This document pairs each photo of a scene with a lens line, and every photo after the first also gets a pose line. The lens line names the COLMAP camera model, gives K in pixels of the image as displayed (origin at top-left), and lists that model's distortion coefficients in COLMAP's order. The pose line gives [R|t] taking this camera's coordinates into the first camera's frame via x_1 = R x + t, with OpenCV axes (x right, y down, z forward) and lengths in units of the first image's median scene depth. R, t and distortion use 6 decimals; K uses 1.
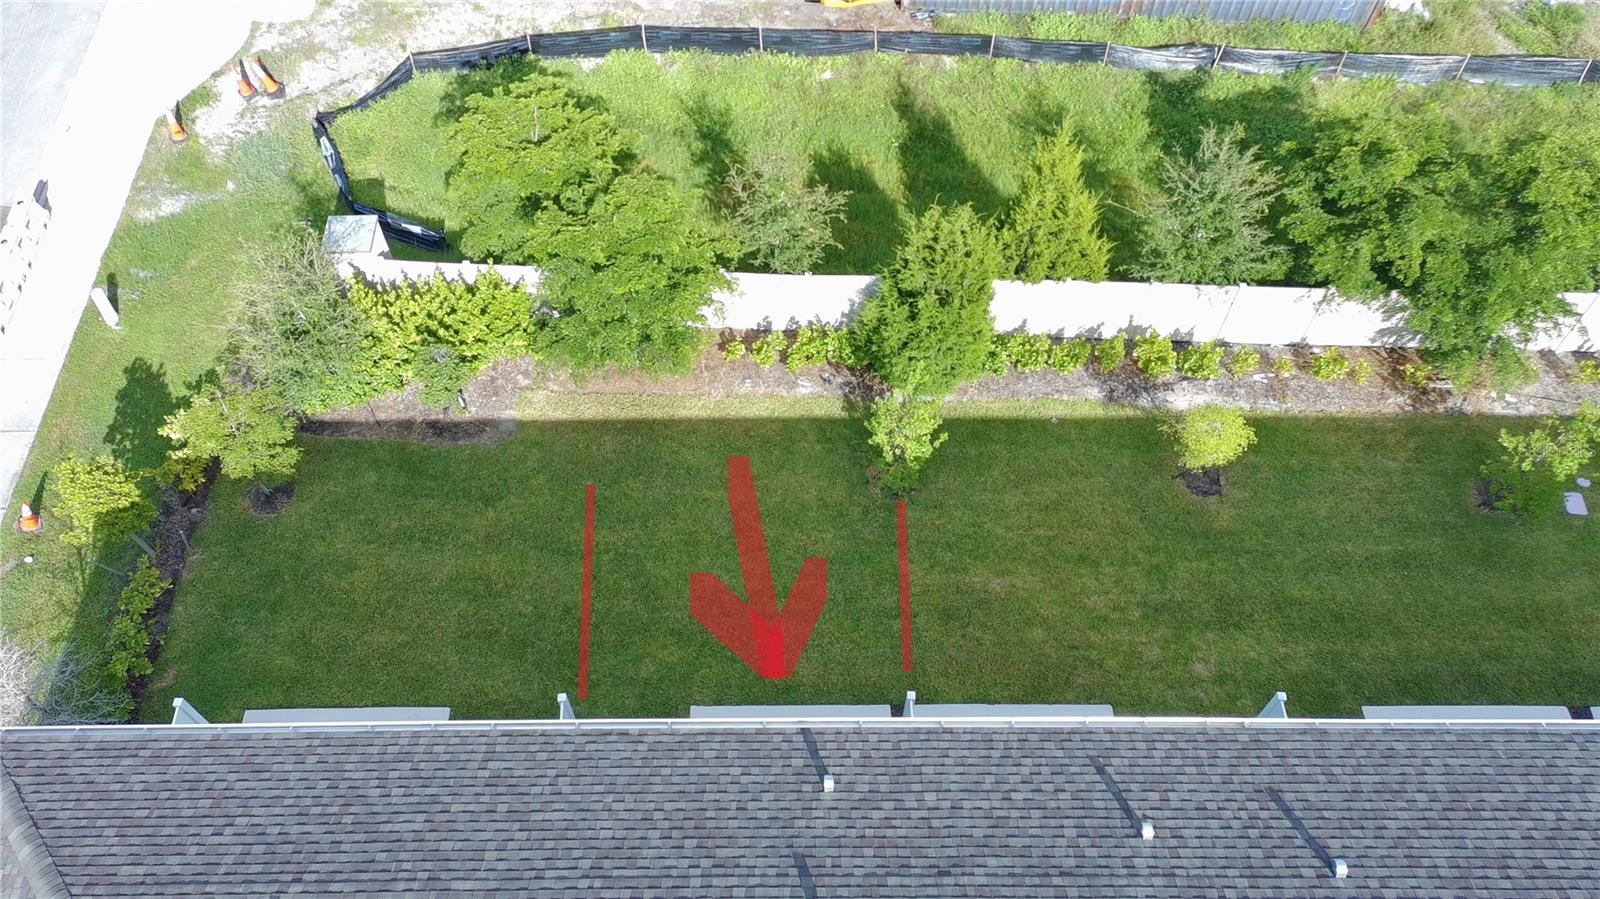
lens RADIAL K [[1227.6, 0, 800.0], [0, 1227.6, 449.5], [0, 0, 1]] dist [0.056970, 0.000229]
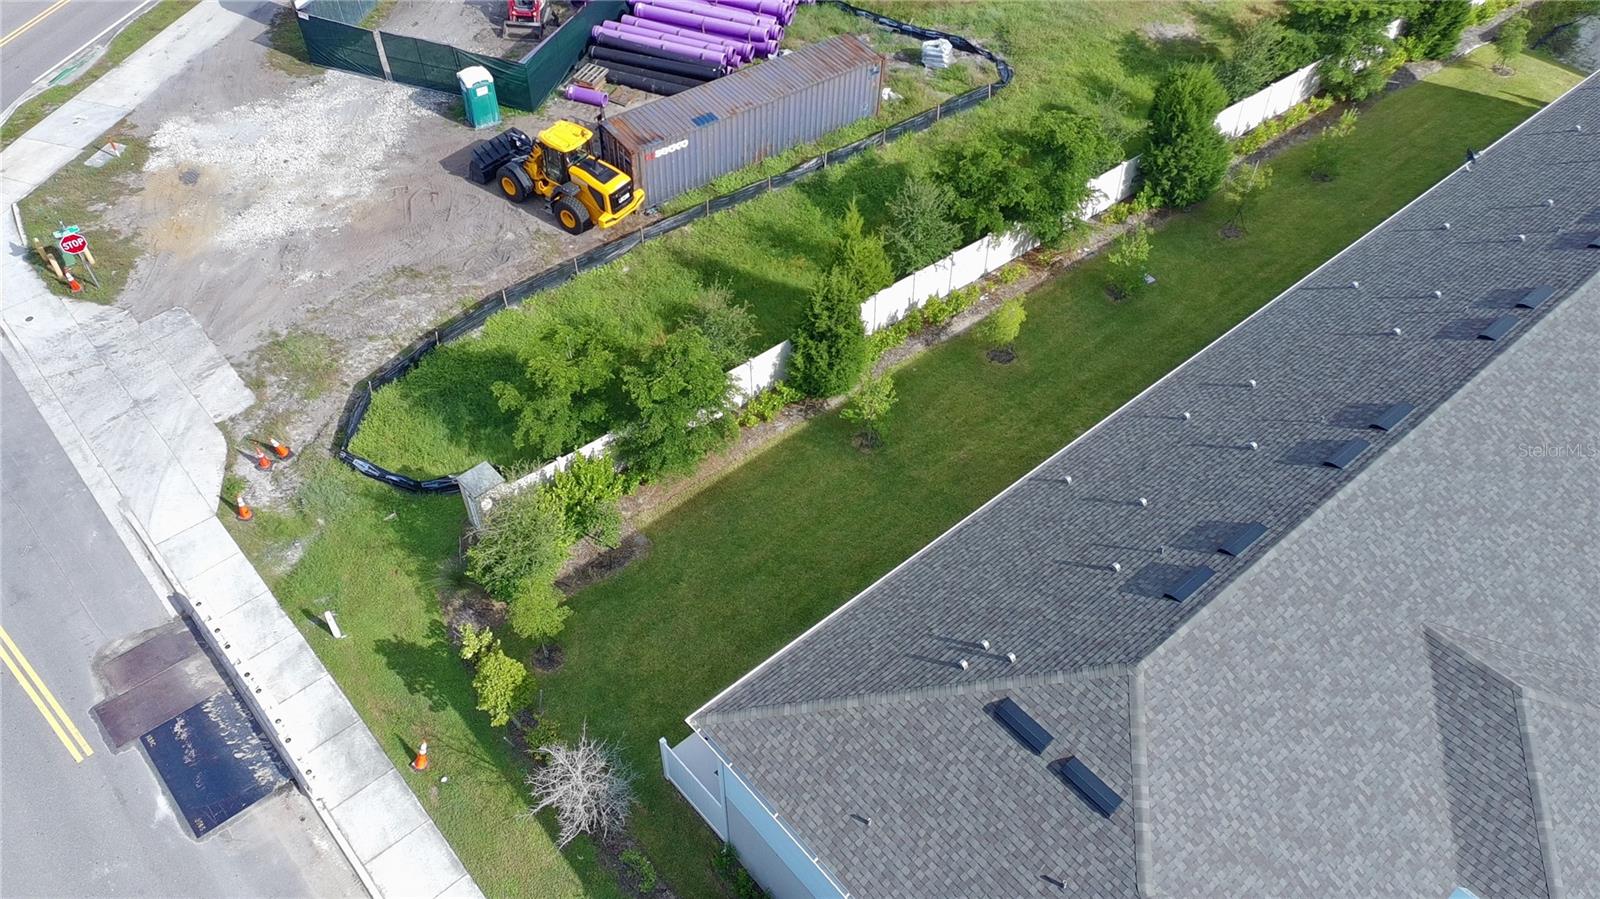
lens RADIAL K [[1223.5, 0, 800.0], [0, 1223.5, 449.5], [0, 0, 1]] dist [0.050238, -0.042765]
pose [[0.766671, -0.472616, 0.434568, -0.653183], [0.535214, 0.844317, -0.025992, 0.026947], [-0.354629, 0.252514, 0.900264, -0.375161]]
